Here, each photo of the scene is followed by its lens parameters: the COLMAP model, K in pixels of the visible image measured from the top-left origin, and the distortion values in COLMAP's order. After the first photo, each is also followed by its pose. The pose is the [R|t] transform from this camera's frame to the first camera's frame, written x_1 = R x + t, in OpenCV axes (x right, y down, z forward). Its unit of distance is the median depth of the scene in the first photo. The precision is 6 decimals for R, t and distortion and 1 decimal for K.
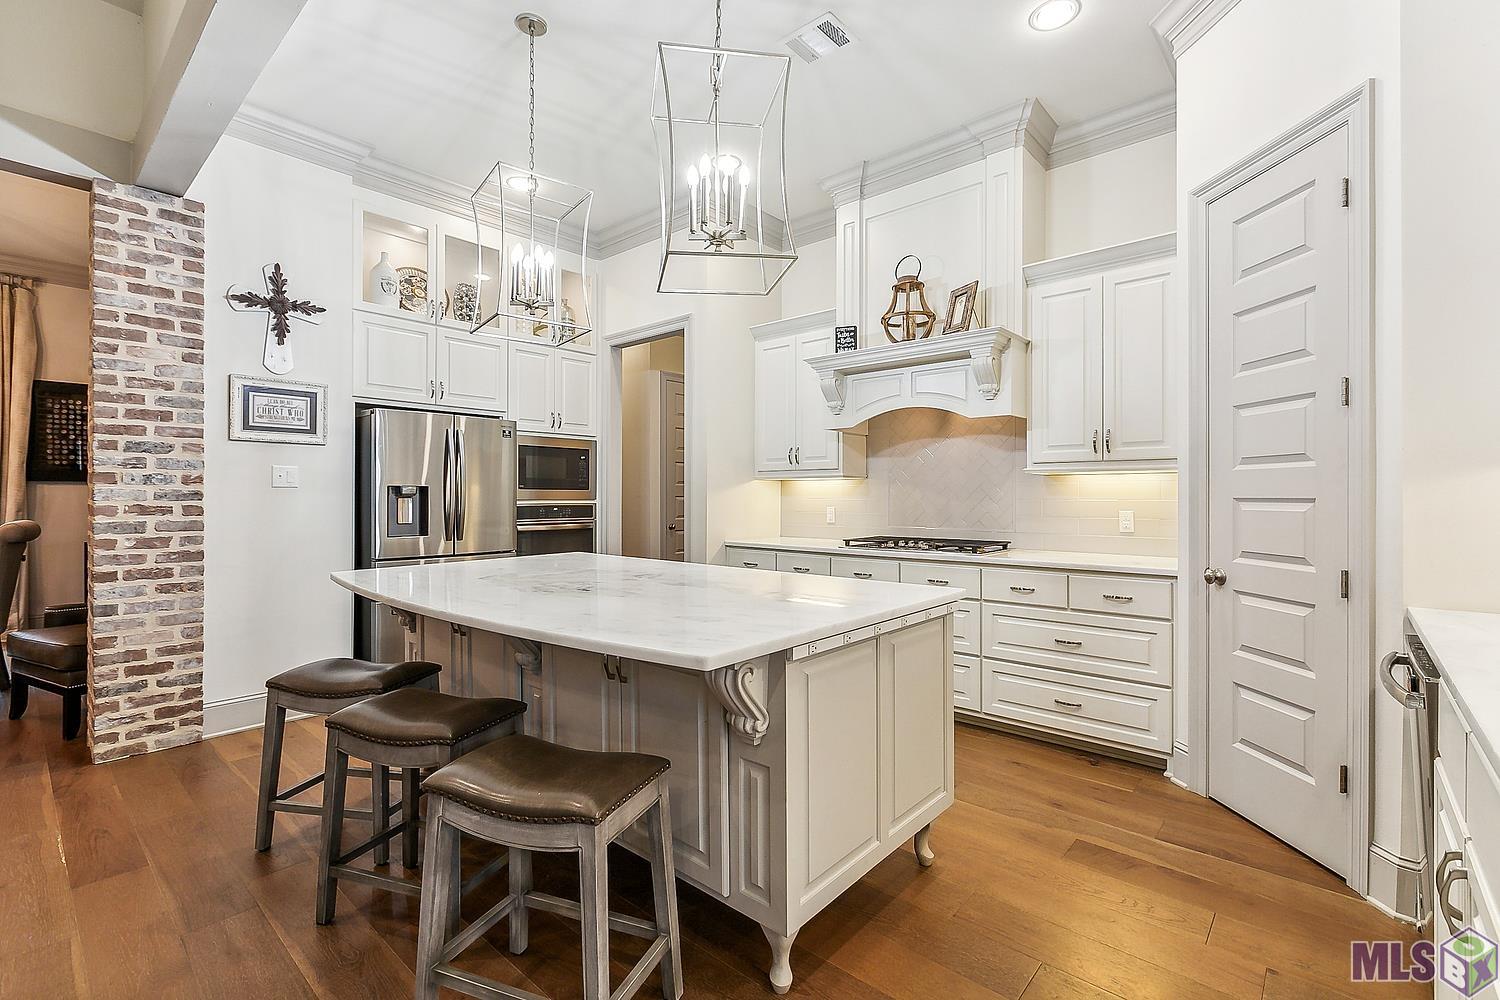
lens RADIAL K [[667.6, 0, 751.1], [0, 667.6, 491.7], [0, 0, 1]] dist [-0.001196, 0.000030]
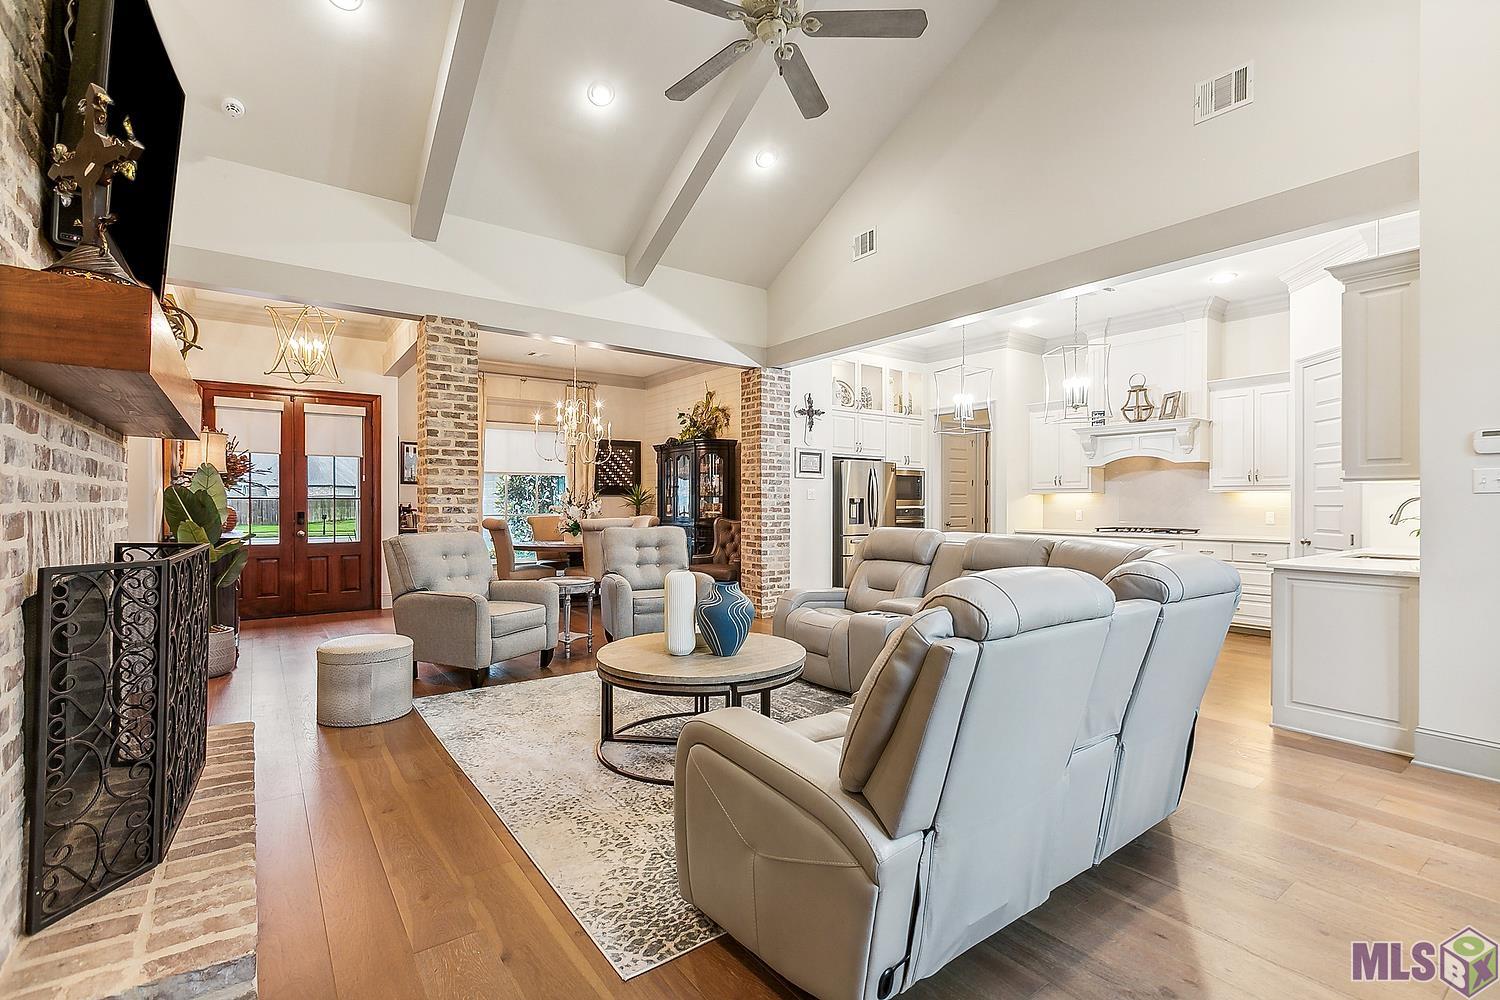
lens RADIAL K [[667.6, 0, 749.2], [0, 667.6, 500.9], [0, 0, 1]] dist [-0.001196, 0.000030]
pose [[0.977342, 0.000352, -0.211668, -0.449011], [0.000357, 0.999994, 0.003309, -0.009187], [0.211668, -0.003309, 0.977336, -1.095583]]
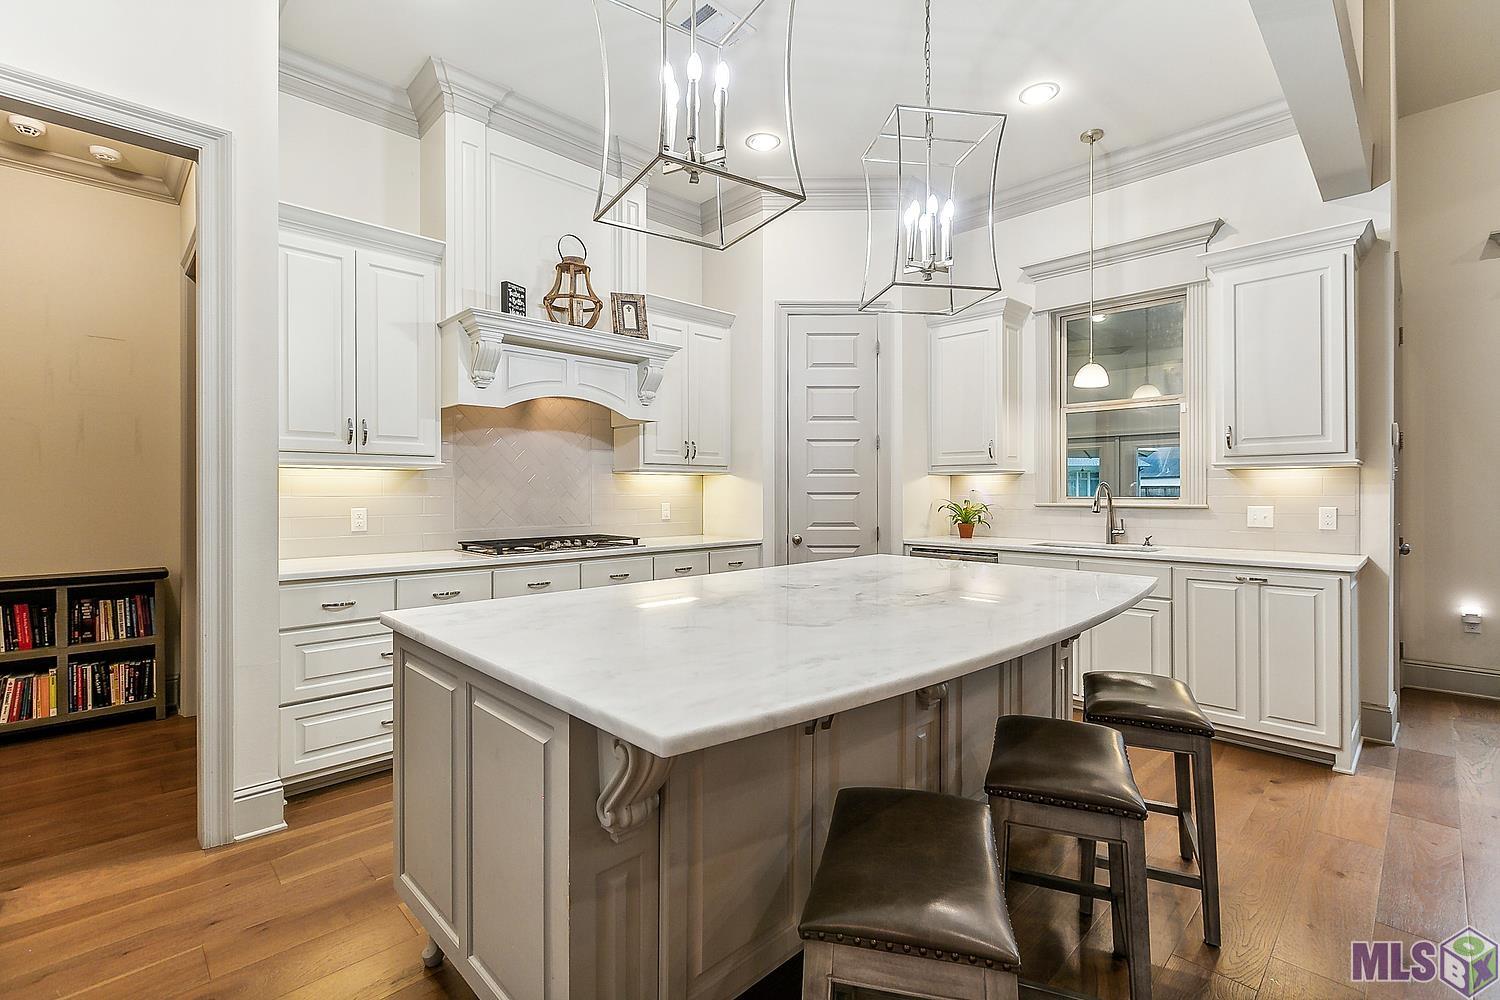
lens RADIAL K [[667.6, 0, 756.3], [0, 667.6, 494.2], [0, 0, 1]] dist [-0.001196, 0.000030]
pose [[0.063441, -0.000968, 0.997985, -0.720328], [-0.000994, 0.999999, 0.001033, 0.008505], [-0.997985, -0.001057, 0.063440, 0.721822]]
